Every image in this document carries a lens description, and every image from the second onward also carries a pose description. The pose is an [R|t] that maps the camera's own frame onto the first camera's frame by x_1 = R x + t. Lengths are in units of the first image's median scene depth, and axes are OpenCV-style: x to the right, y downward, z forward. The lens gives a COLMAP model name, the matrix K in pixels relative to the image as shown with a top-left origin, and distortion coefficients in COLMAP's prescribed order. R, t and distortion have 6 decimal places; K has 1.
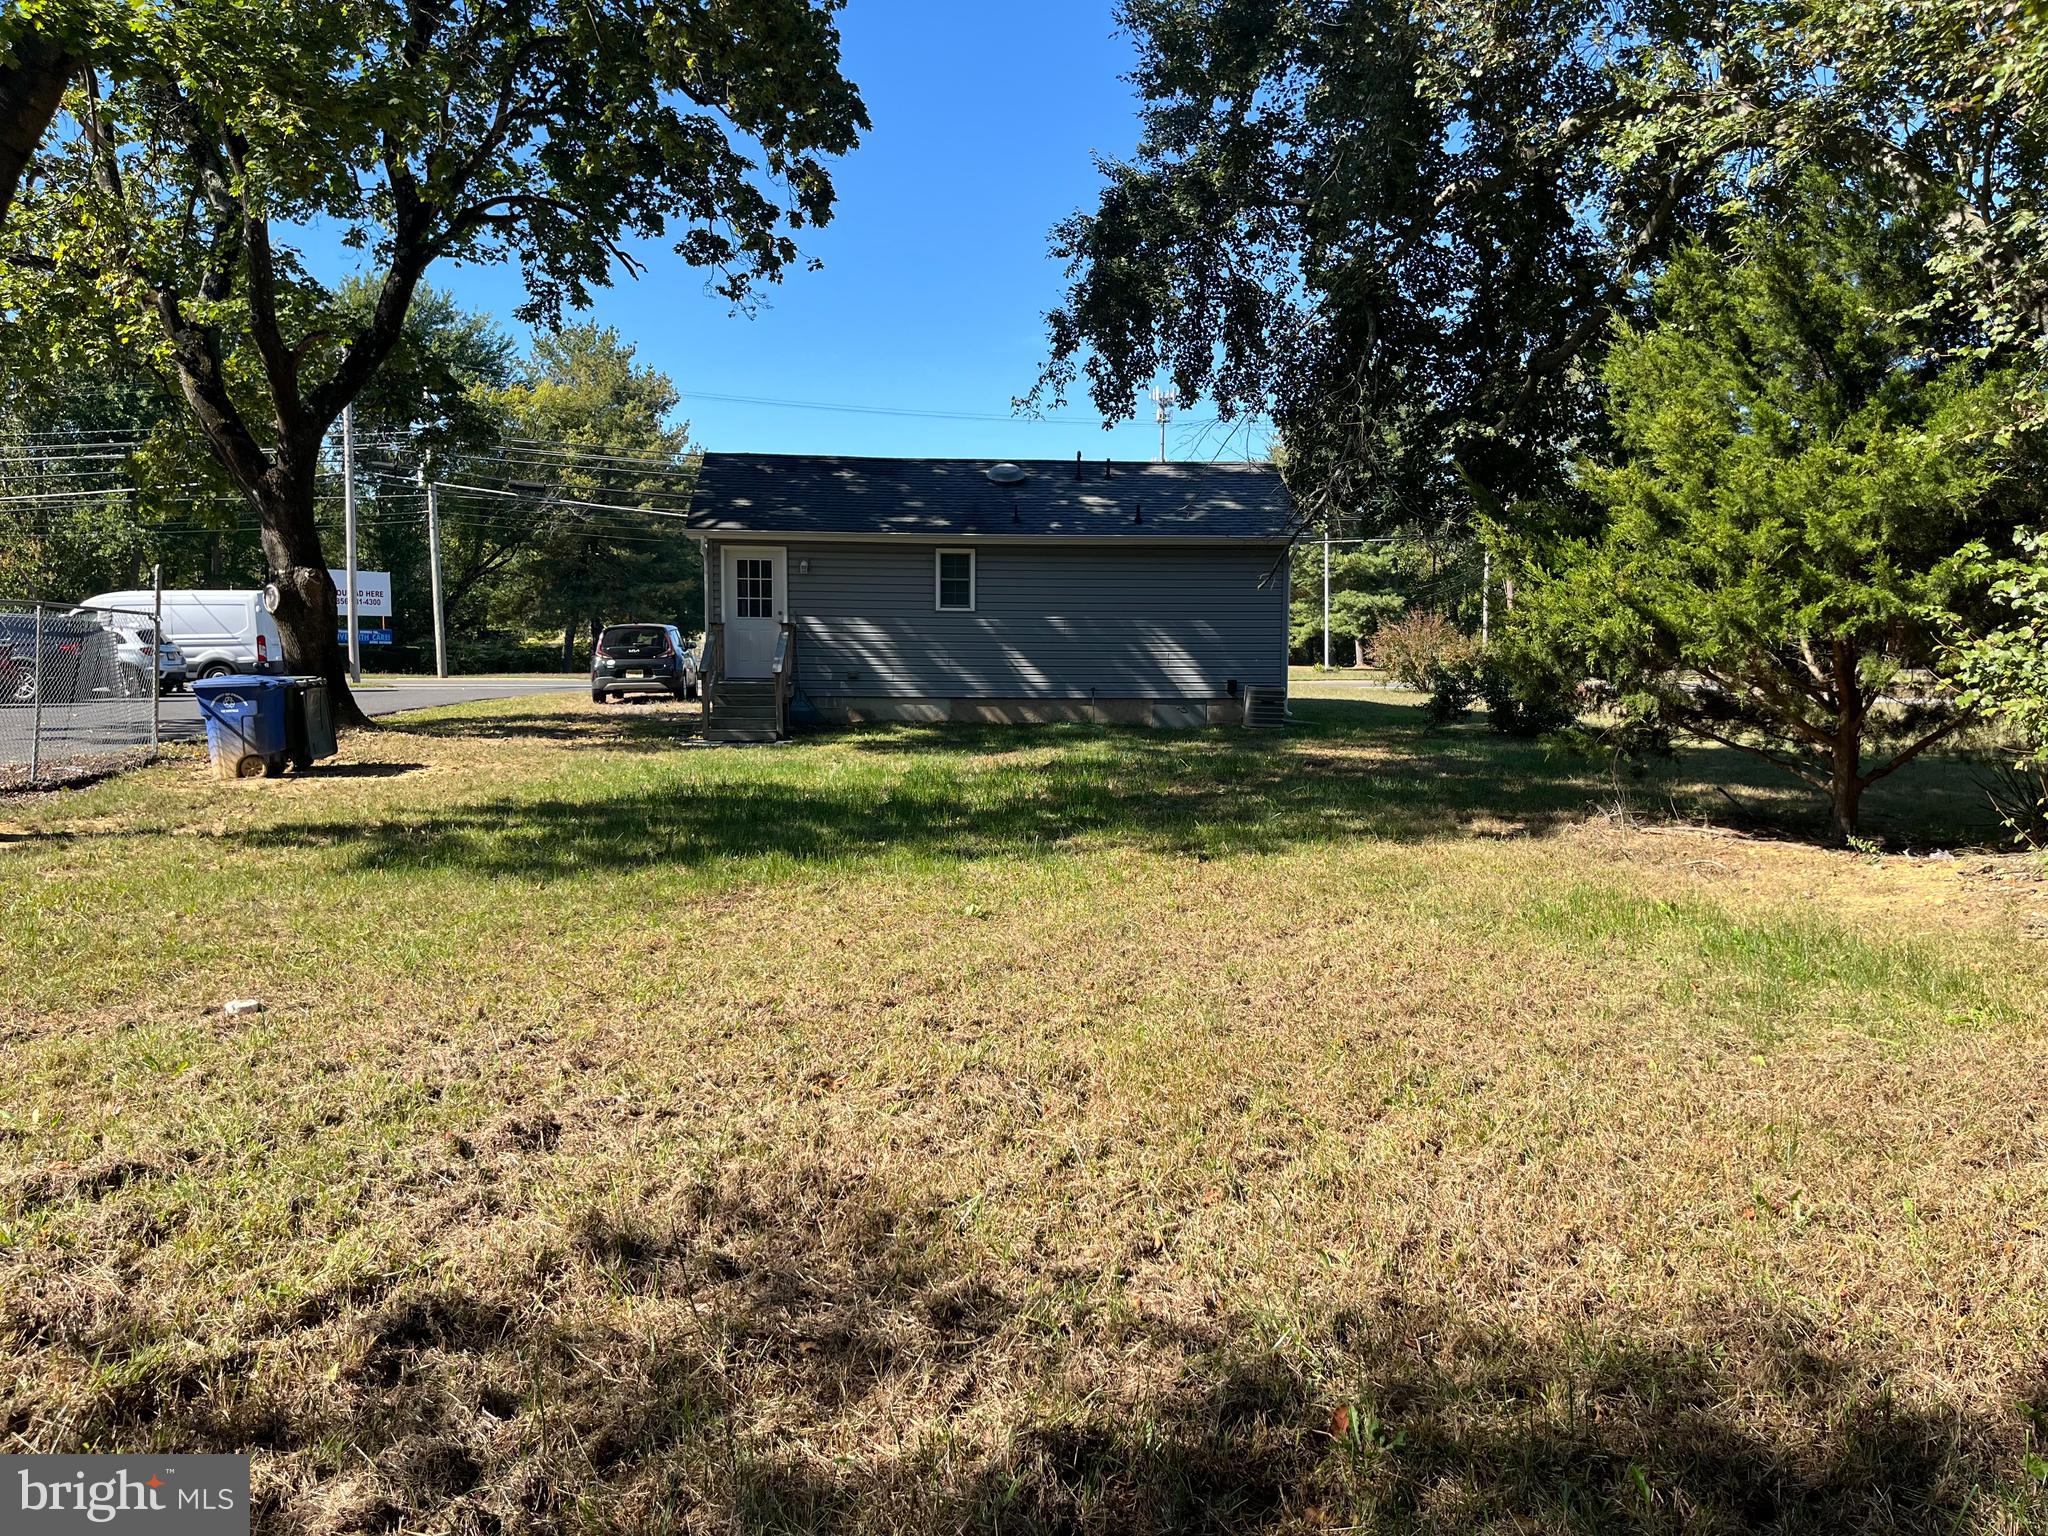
lens RADIAL K [[1558.3, 0, 1017.7], [0, 1558.3, 783.7], [0, 0, 1]] dist [0.042895, -0.035426]
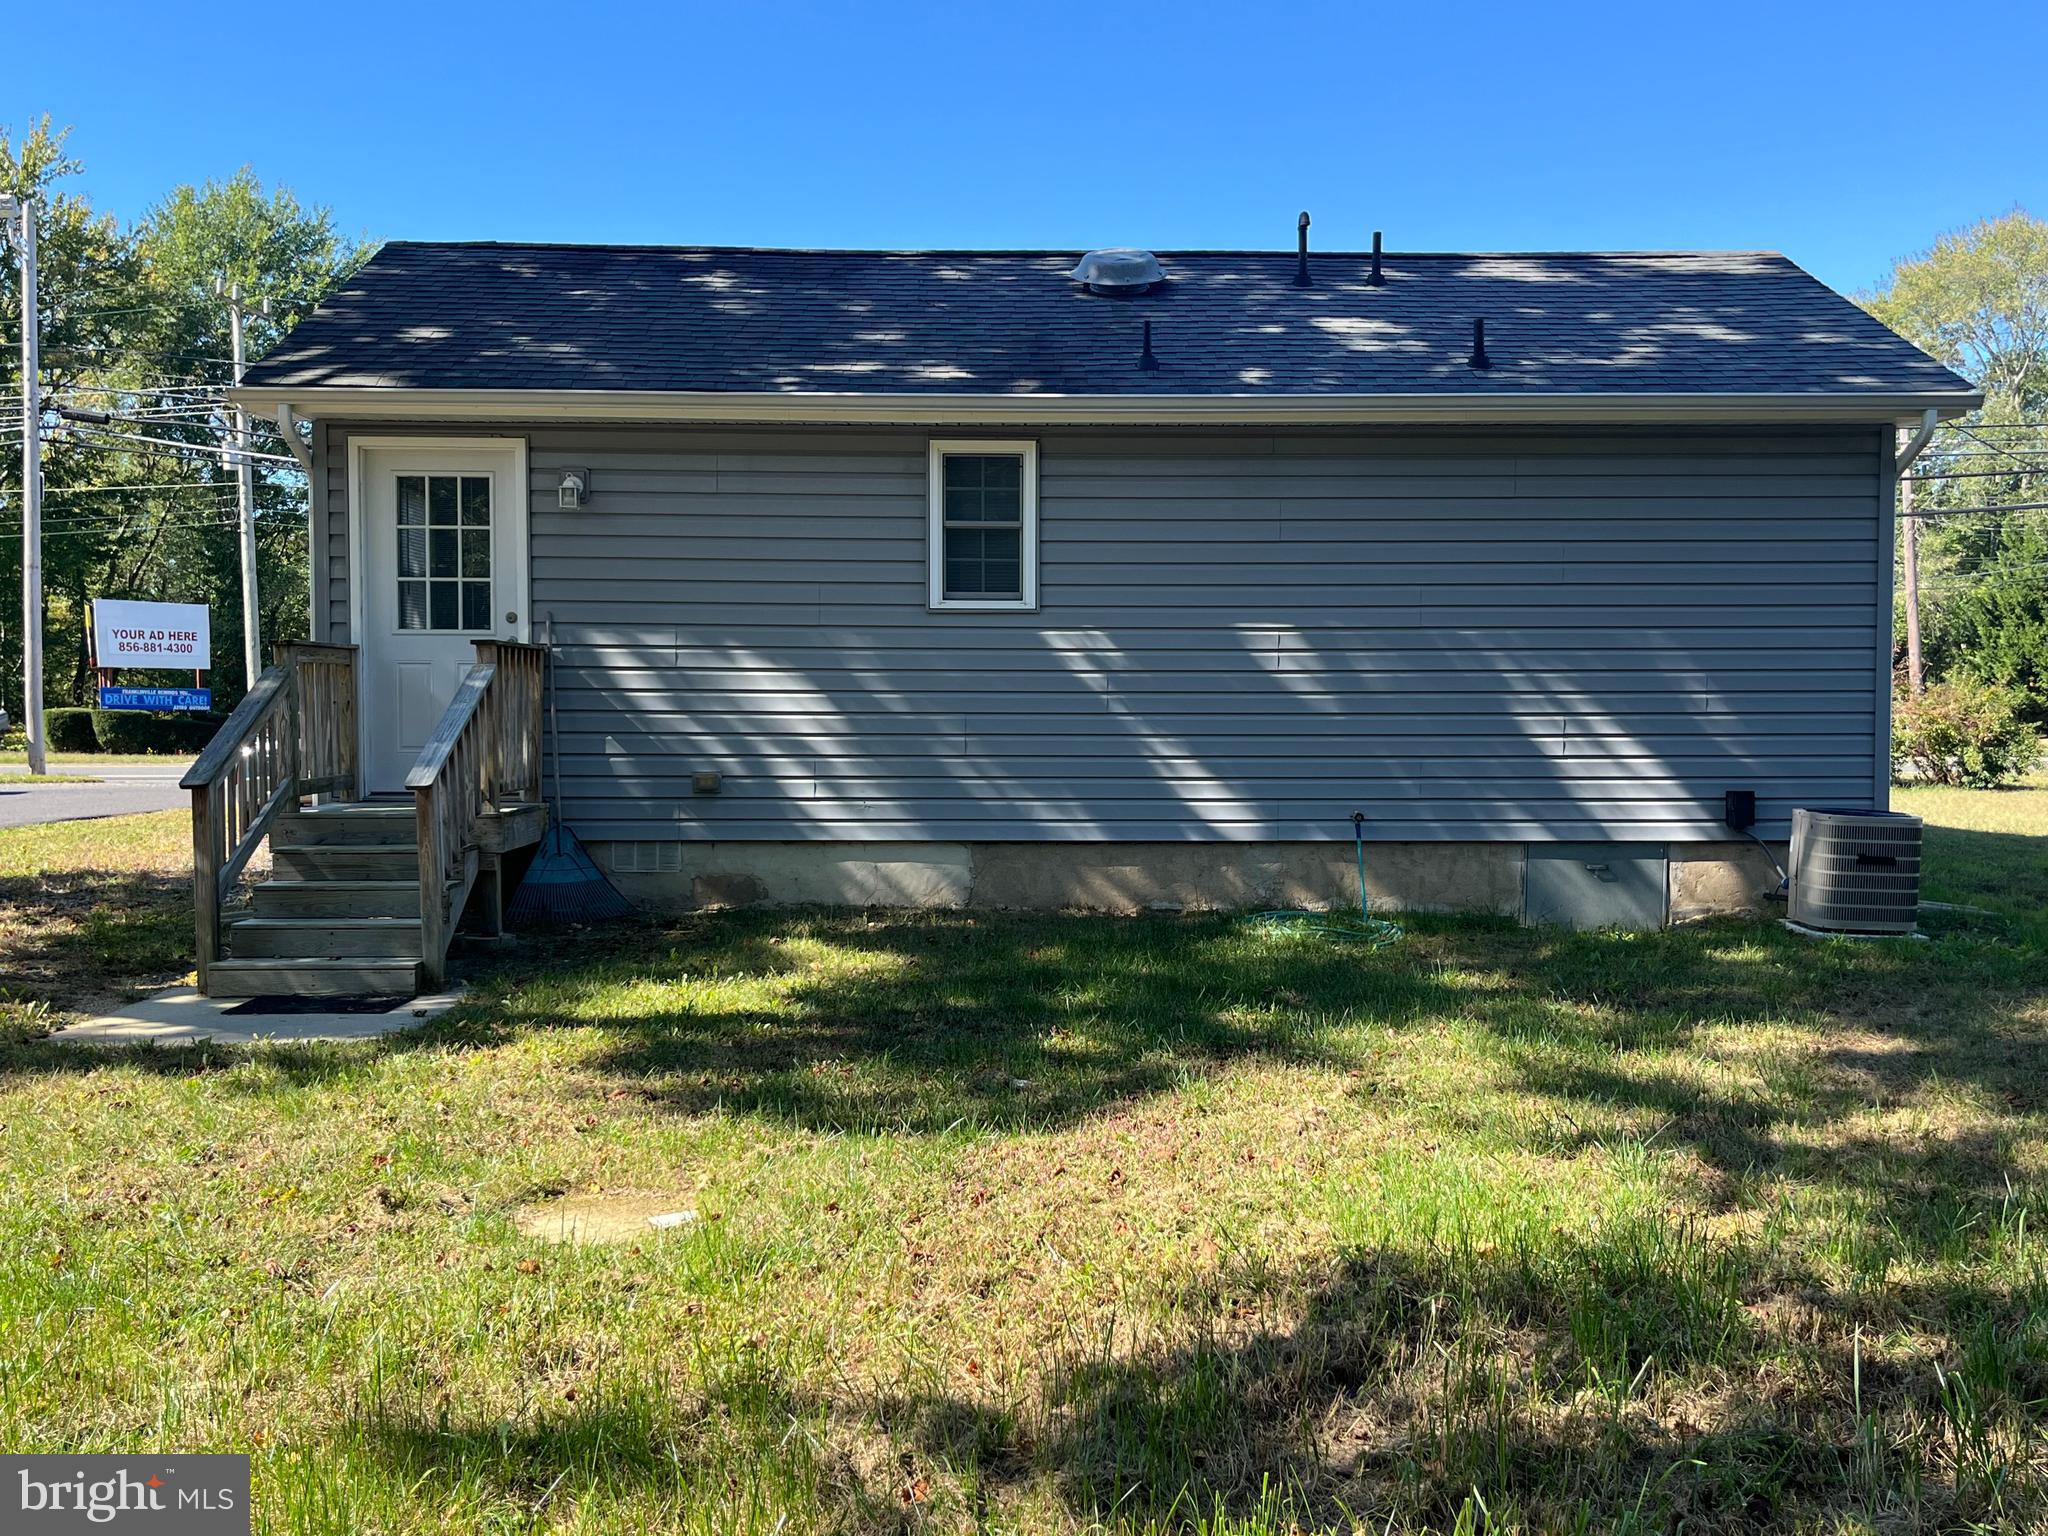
lens RADIAL K [[1848.7, 0, 1018.9], [0, 1848.7, 764.6], [0, 0, 1]] dist [-0.018435, -0.003434]
pose [[0.998347, -0.001417, -0.057455, -0.006476], [-0.001932, 0.998303, -0.058197, -0.048973], [0.057440, 0.058212, 0.996650, 0.567950]]
